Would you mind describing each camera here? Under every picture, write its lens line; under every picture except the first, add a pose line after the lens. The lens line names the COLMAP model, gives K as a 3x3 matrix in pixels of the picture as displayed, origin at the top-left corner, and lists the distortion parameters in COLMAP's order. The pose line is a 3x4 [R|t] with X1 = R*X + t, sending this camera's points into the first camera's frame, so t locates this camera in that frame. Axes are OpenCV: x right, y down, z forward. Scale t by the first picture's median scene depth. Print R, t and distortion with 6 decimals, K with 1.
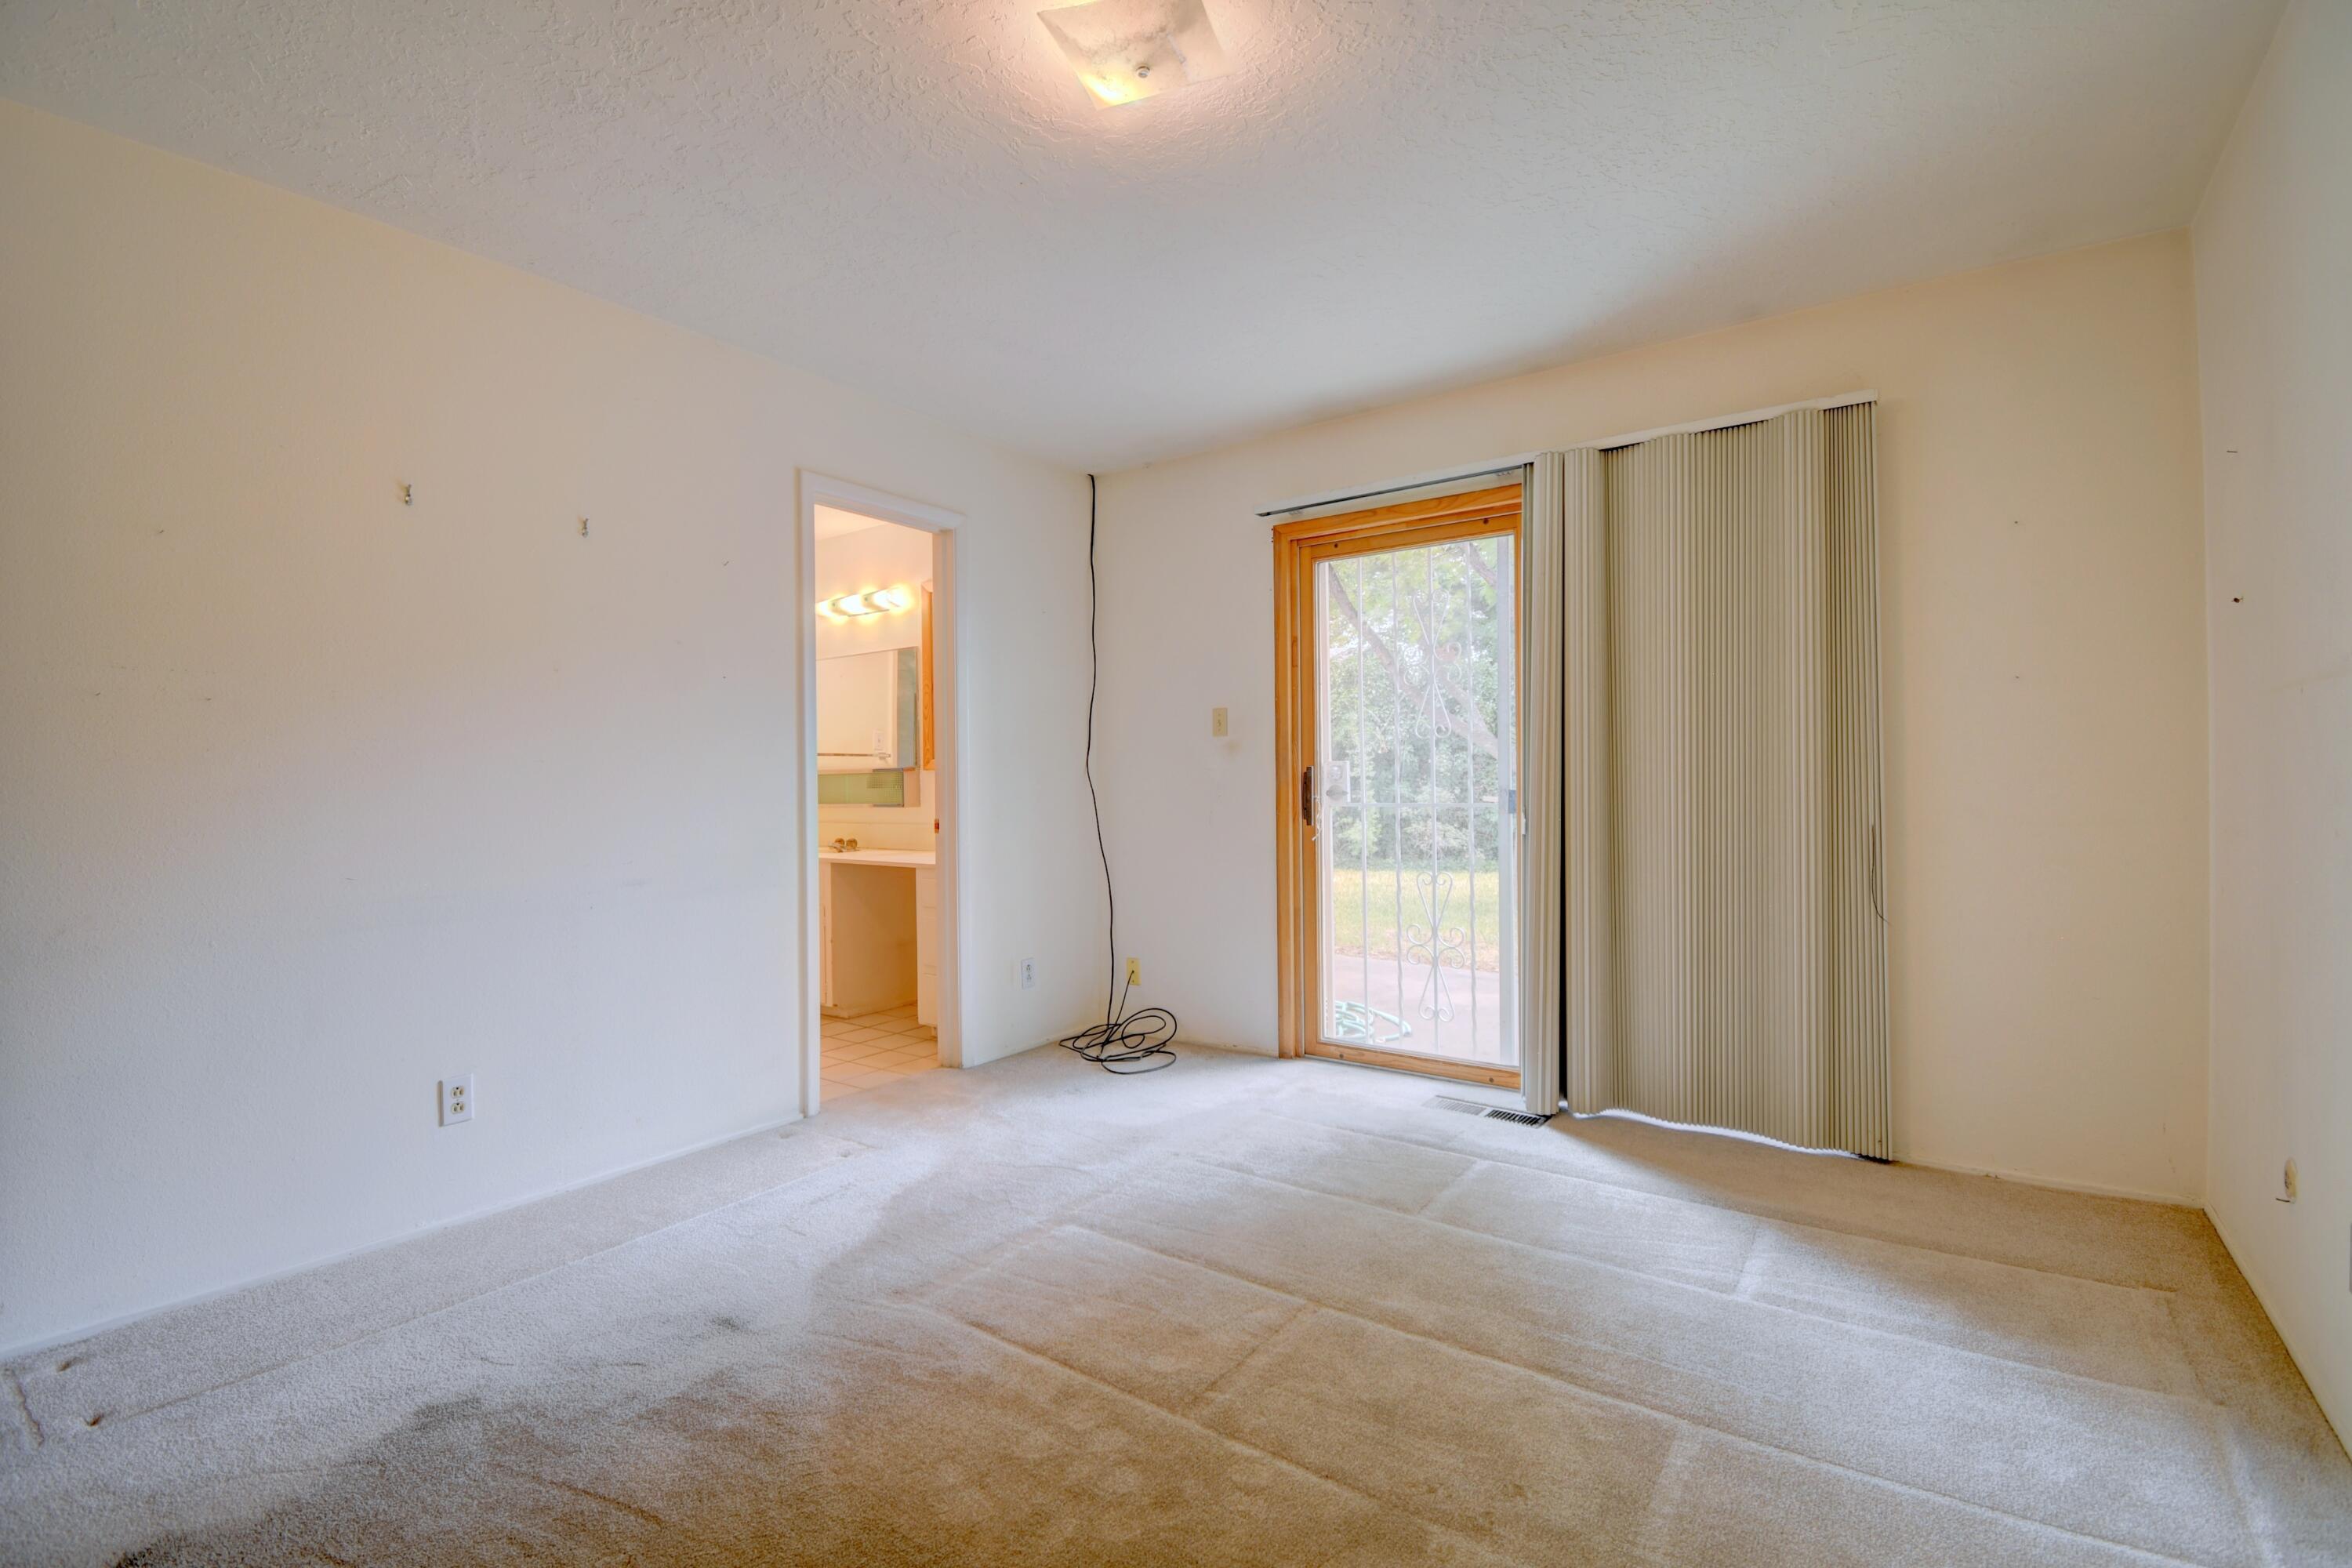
lens RADIAL K [[1038.9, 0, 1179.6], [0, 1038.9, 787.0], [0, 0, 1]] dist [0.015830, -0.023569]
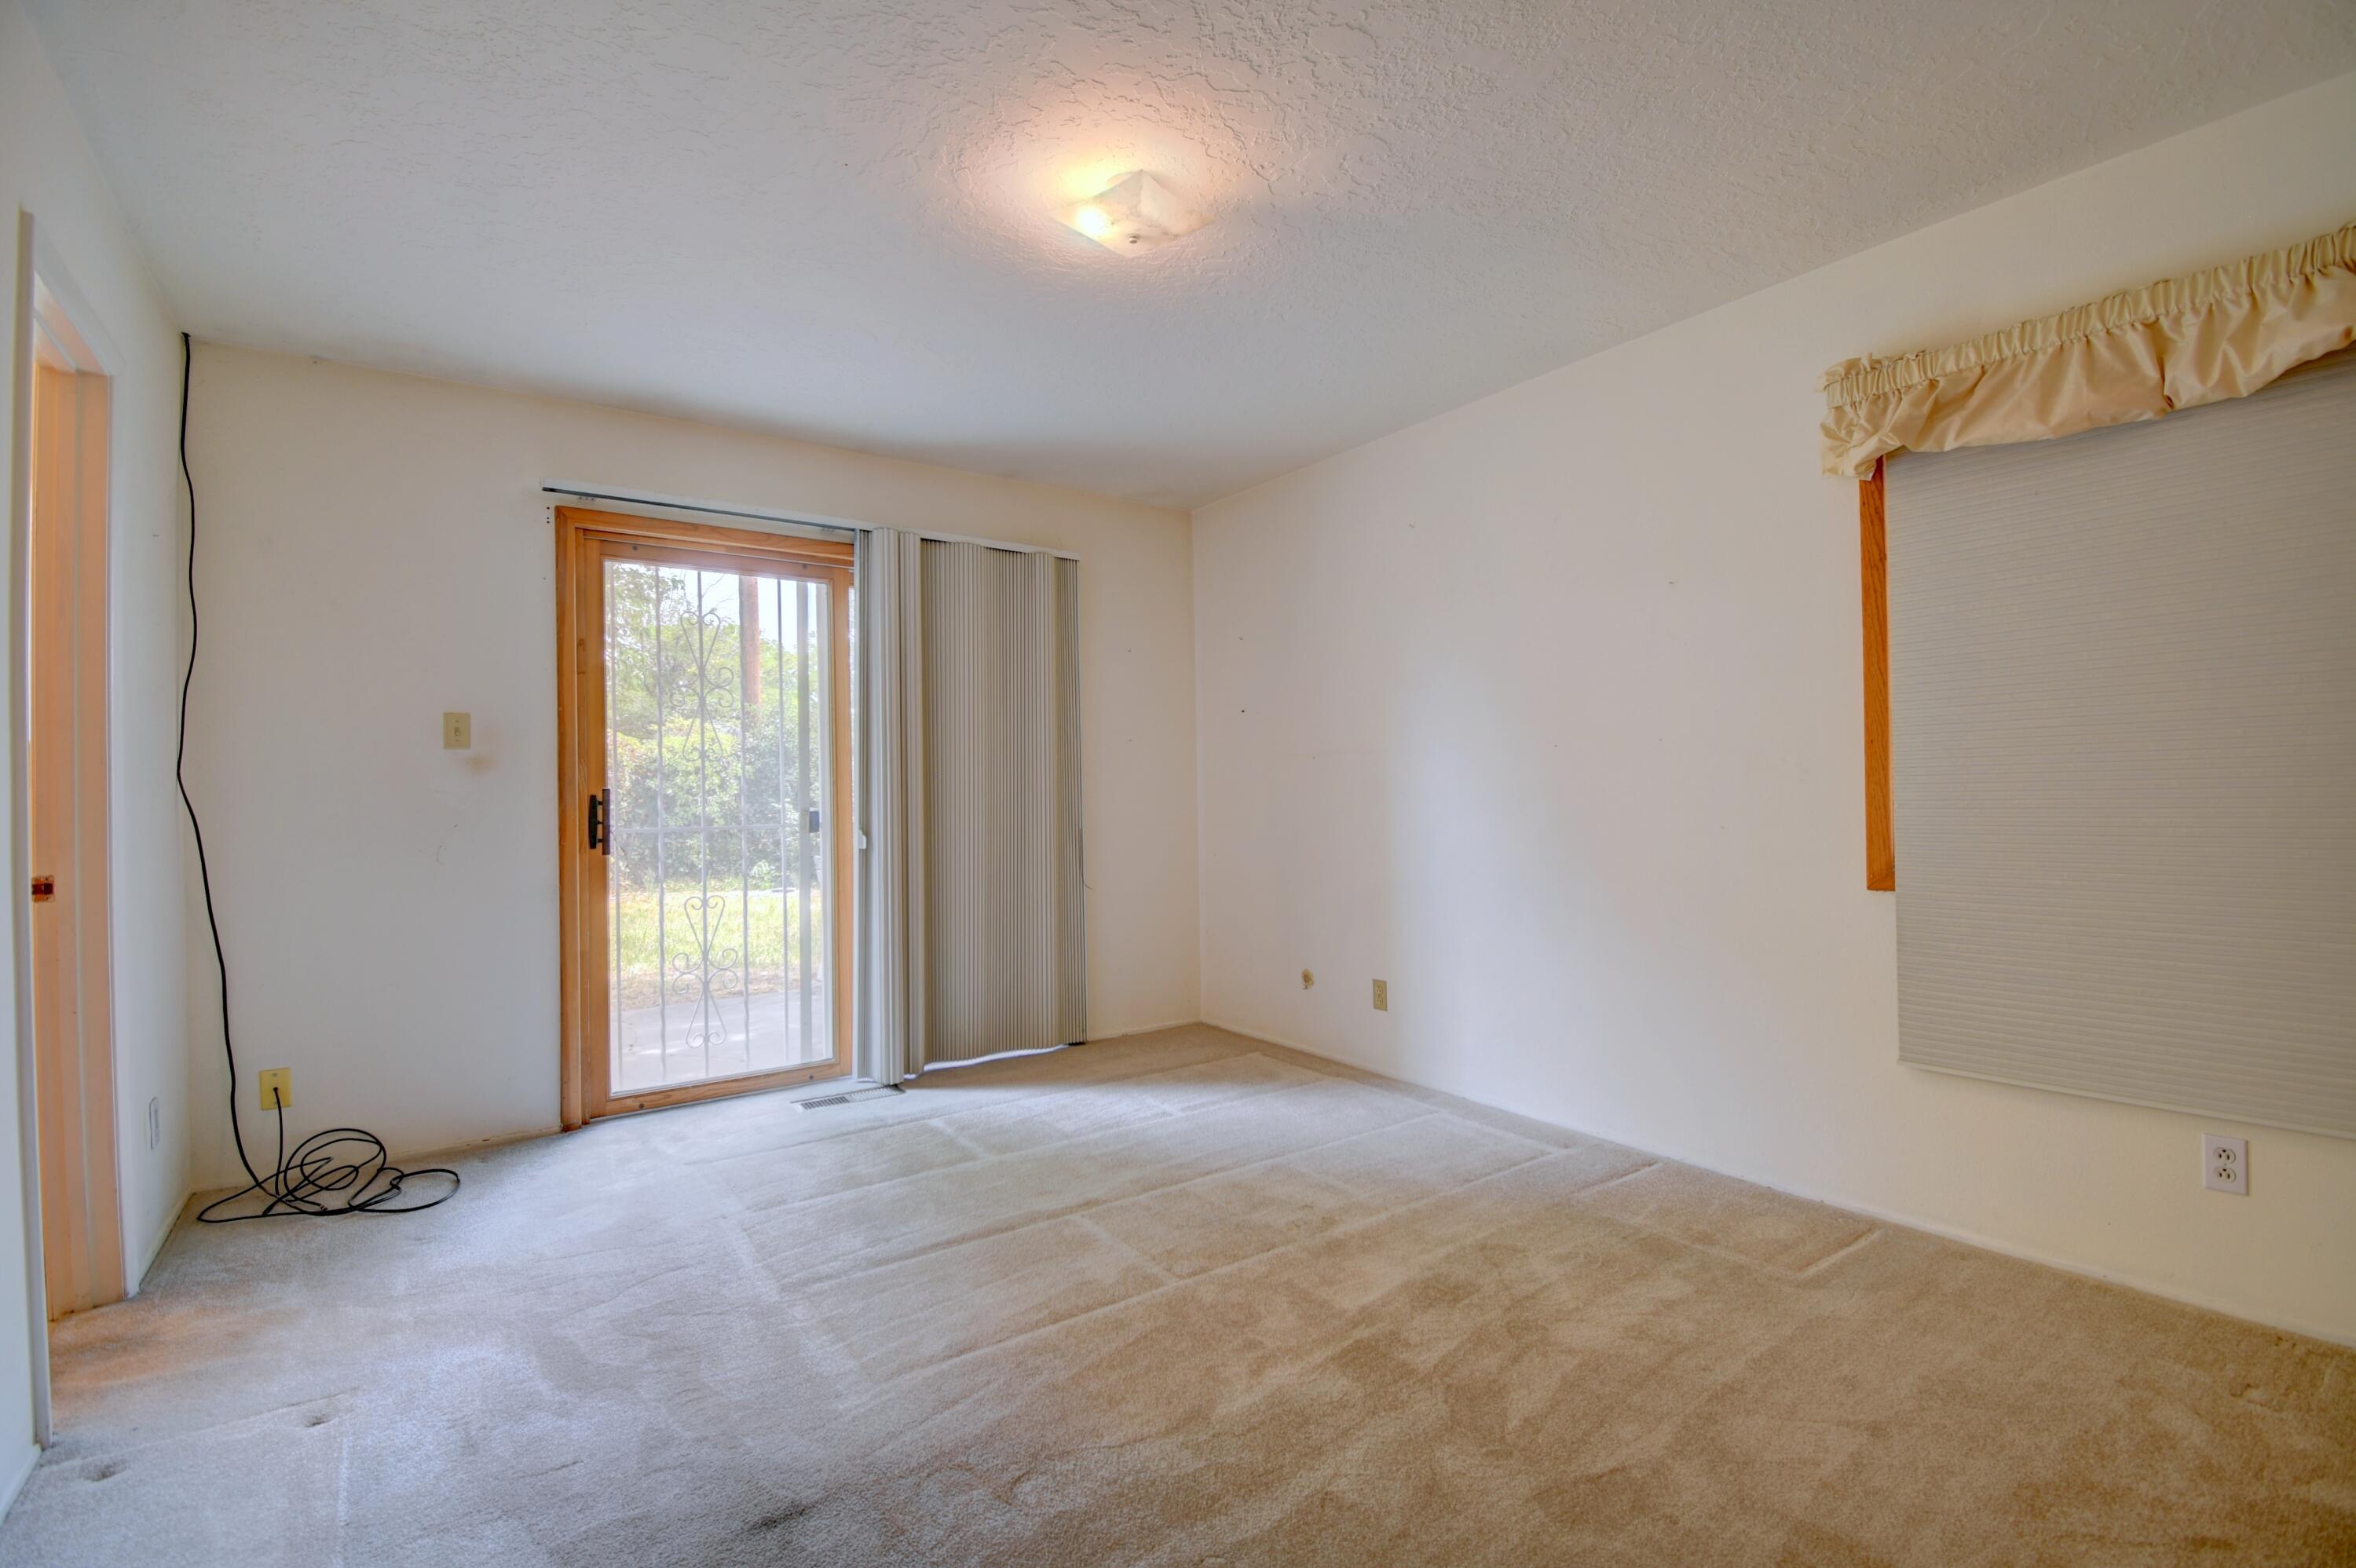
lens RADIAL K [[1040.5, 0, 1181.6], [0, 1040.5, 787.0], [0, 0, 1]] dist [0.015830, -0.023569]
pose [[0.326199, 0.011949, 0.945226, -0.576467], [0.015478, 0.999719, -0.017980, 0.002729], [-0.945174, 0.020495, 0.325922, 0.256191]]
